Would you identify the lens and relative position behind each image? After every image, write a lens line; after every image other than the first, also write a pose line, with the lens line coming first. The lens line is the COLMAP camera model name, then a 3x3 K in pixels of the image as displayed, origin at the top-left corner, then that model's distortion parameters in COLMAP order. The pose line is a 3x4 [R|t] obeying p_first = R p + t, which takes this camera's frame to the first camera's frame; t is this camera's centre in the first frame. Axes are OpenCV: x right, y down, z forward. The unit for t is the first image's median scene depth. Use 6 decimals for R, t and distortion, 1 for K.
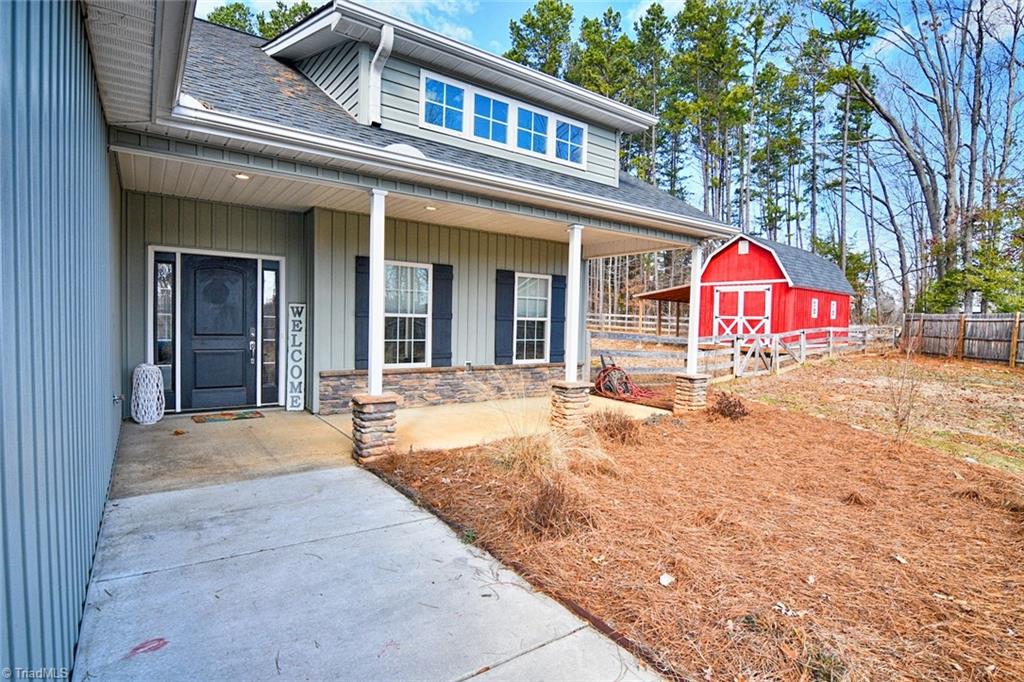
lens RADIAL K [[514.0, 0, 512.0], [0, 514.0, 341.0], [0, 0, 1]] dist [-0.000251, -0.000053]
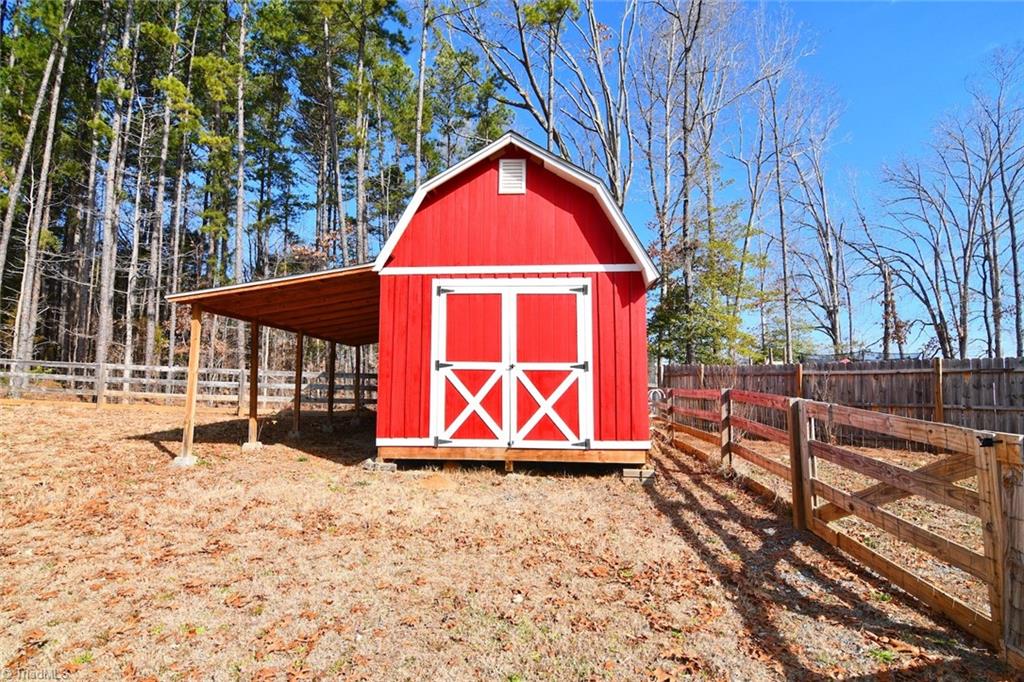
lens RADIAL K [[494.3, 0, 513.2], [0, 494.3, 328.3], [0, 0, 1]] dist [-0.000062, -0.000031]
pose [[0.700323, 0.064416, 0.710914, 0.199597], [0.036527, 0.991381, -0.125813, -0.027860], [-0.712891, 0.114077, 0.691934, 0.753471]]
